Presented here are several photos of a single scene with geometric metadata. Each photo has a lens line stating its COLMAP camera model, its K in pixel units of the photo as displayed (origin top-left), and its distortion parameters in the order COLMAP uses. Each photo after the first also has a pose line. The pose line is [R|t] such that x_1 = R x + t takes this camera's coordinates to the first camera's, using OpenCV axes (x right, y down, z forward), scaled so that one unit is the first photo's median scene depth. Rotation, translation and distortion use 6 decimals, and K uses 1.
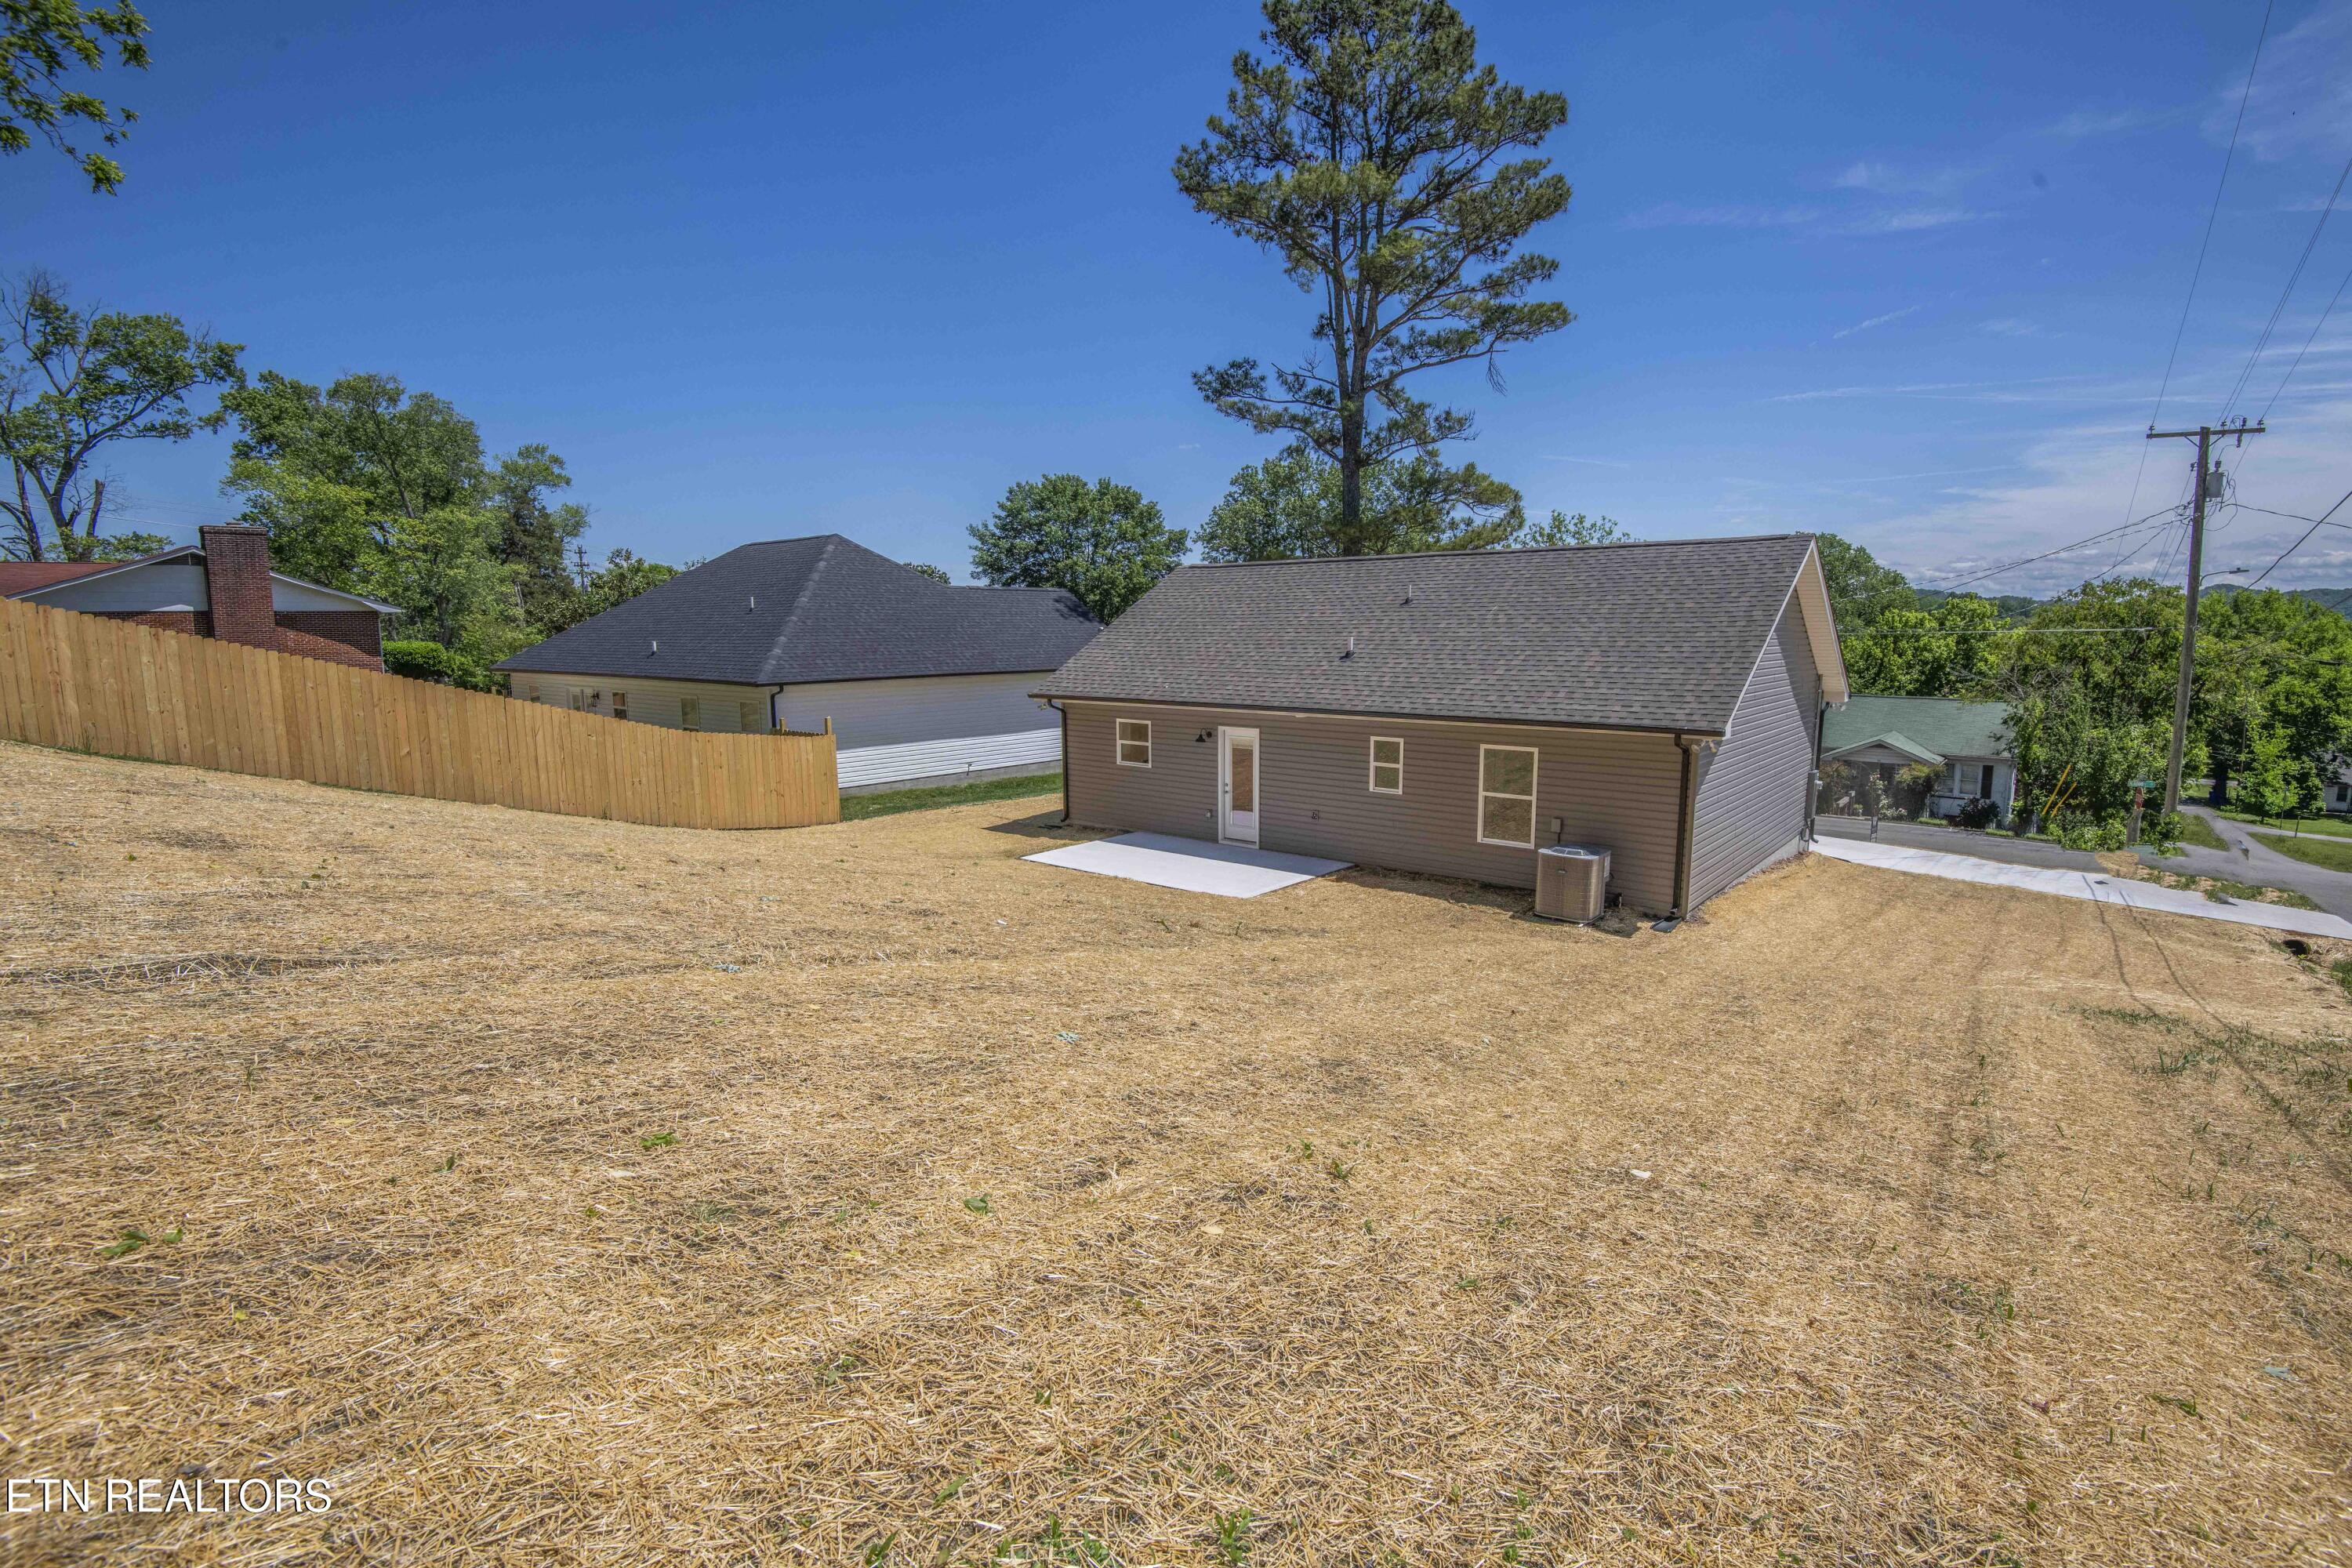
lens RADIAL K [[1085.0, 0, 1188.1], [0, 1085.0, 783.9], [0, 0, 1]] dist [-0.012414, -0.021295]
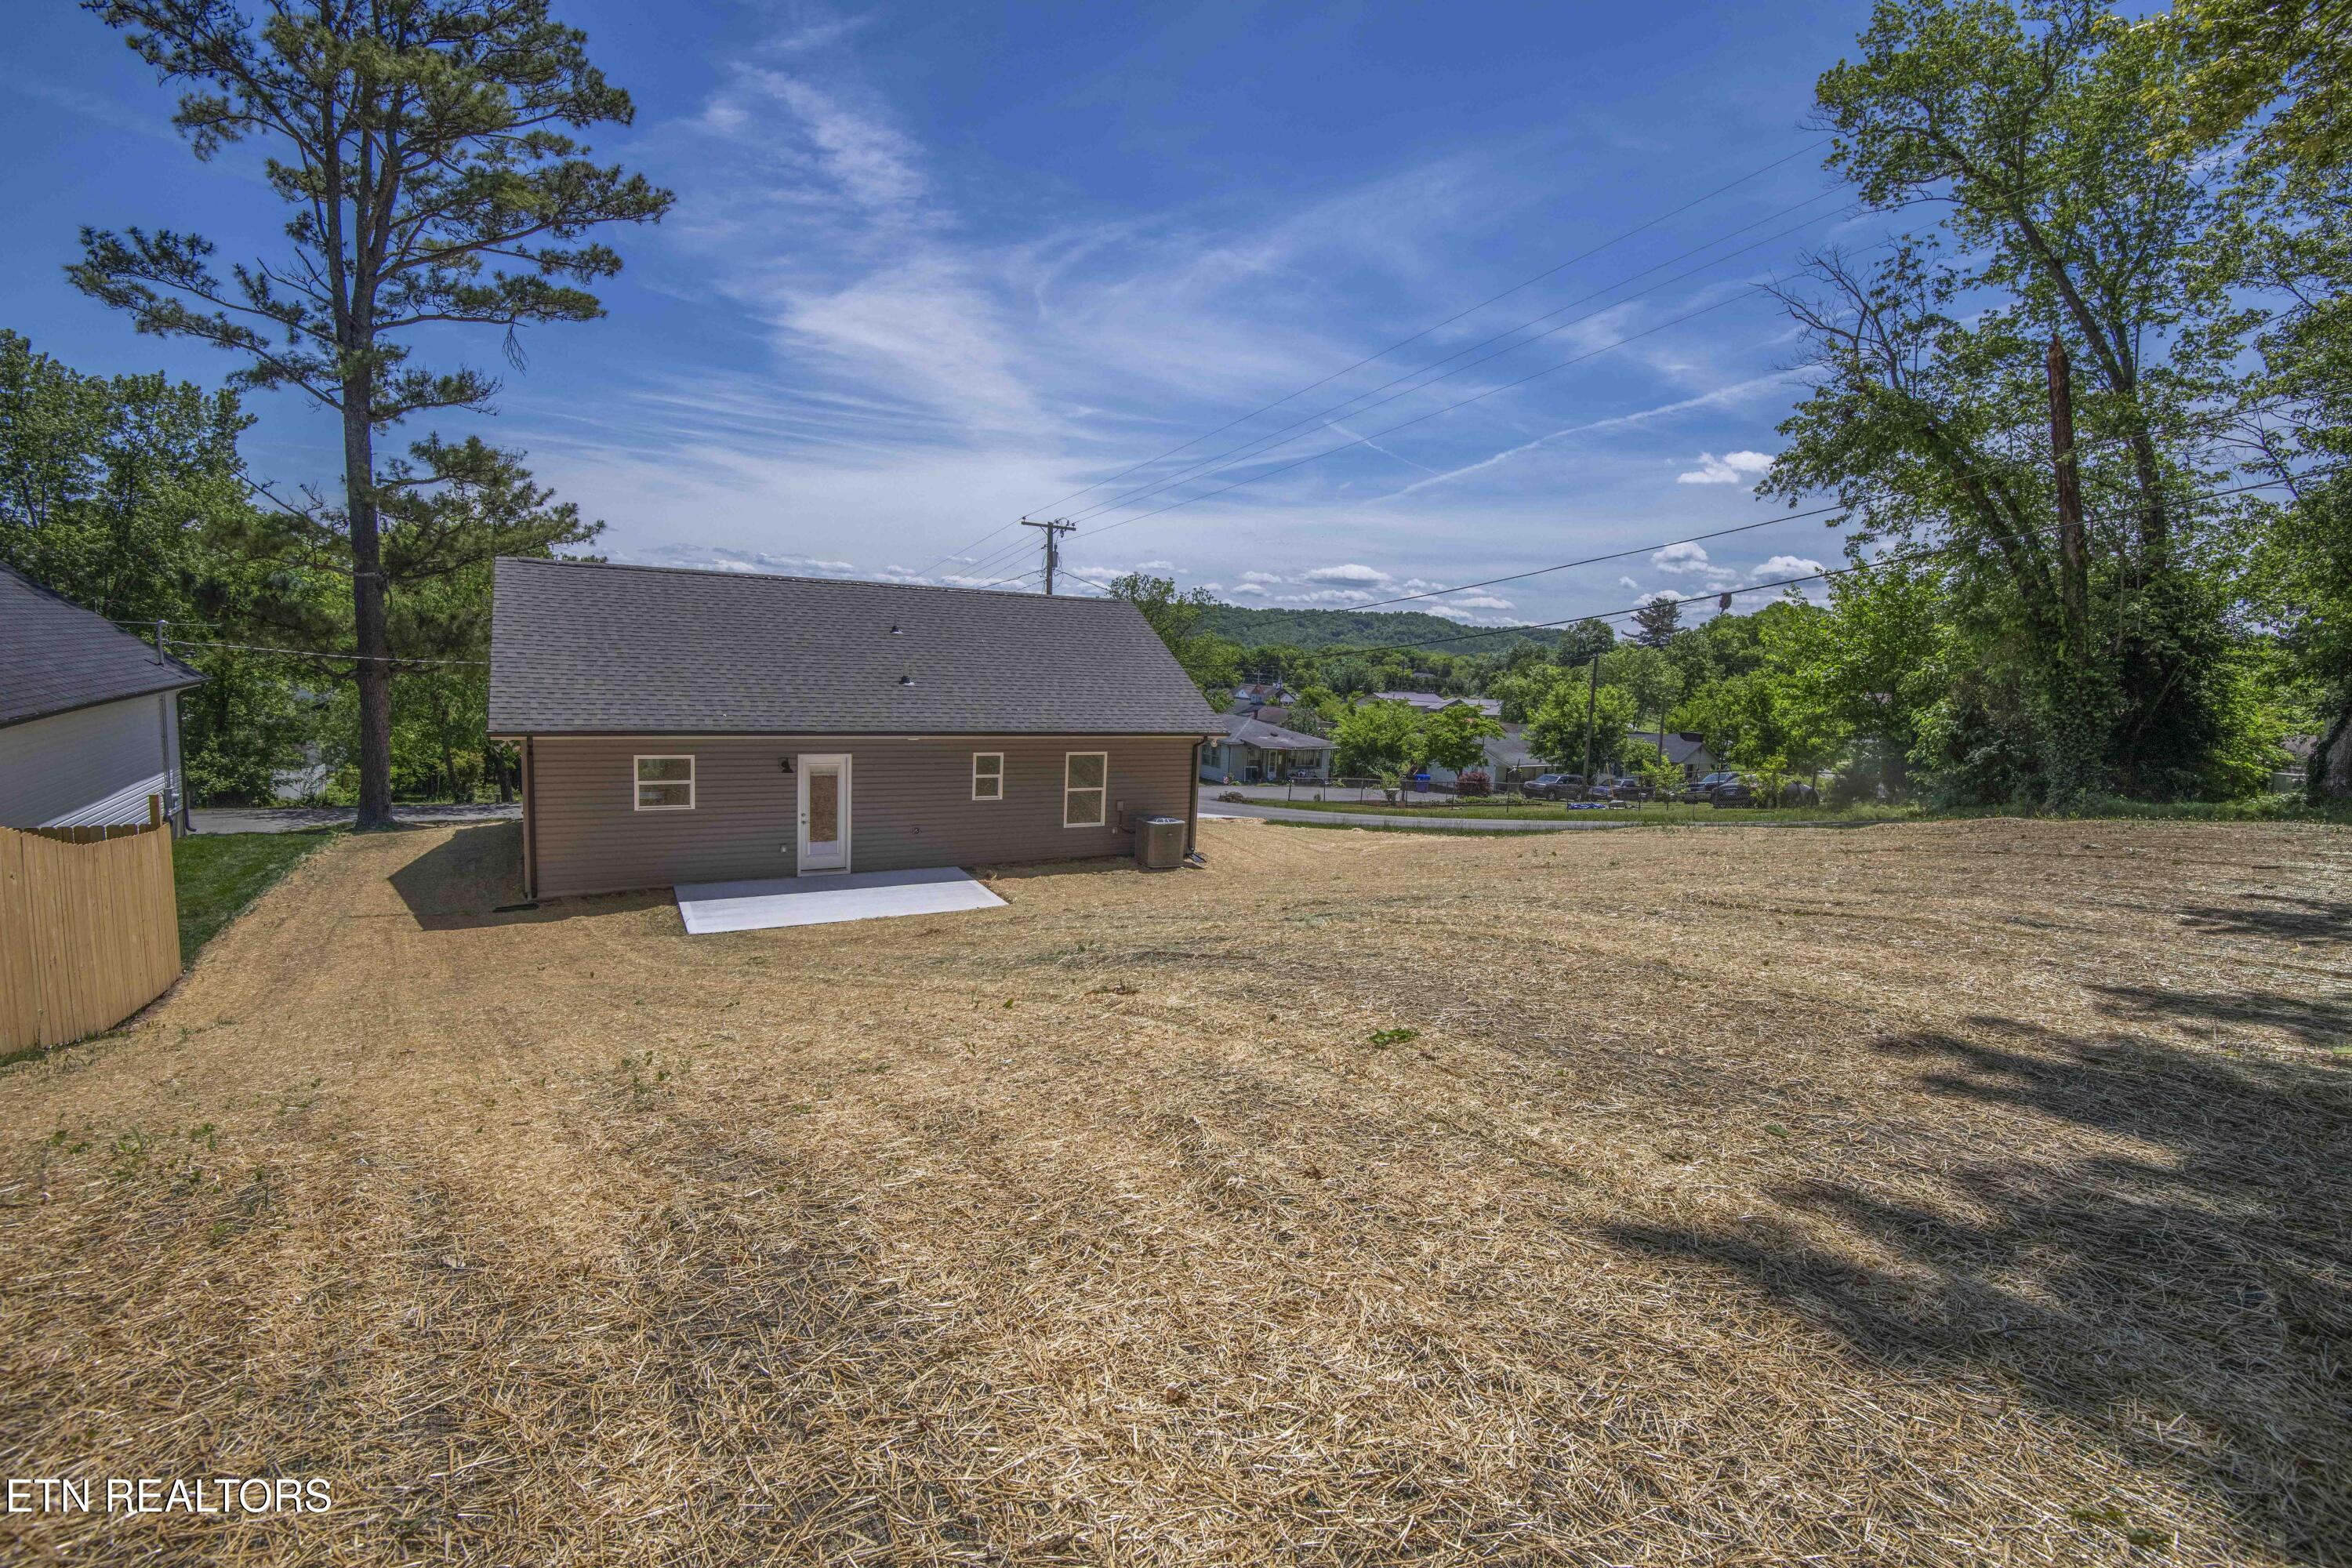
lens RADIAL K [[1085.0, 0, 1188.1], [0, 1085.0, 783.9], [0, 0, 1]] dist [-0.012414, -0.021295]
pose [[0.334895, -0.100632, 0.936866, -0.551884], [0.083825, 0.993520, 0.076753, -0.052795], [-0.938519, 0.052828, 0.341161, 0.256904]]
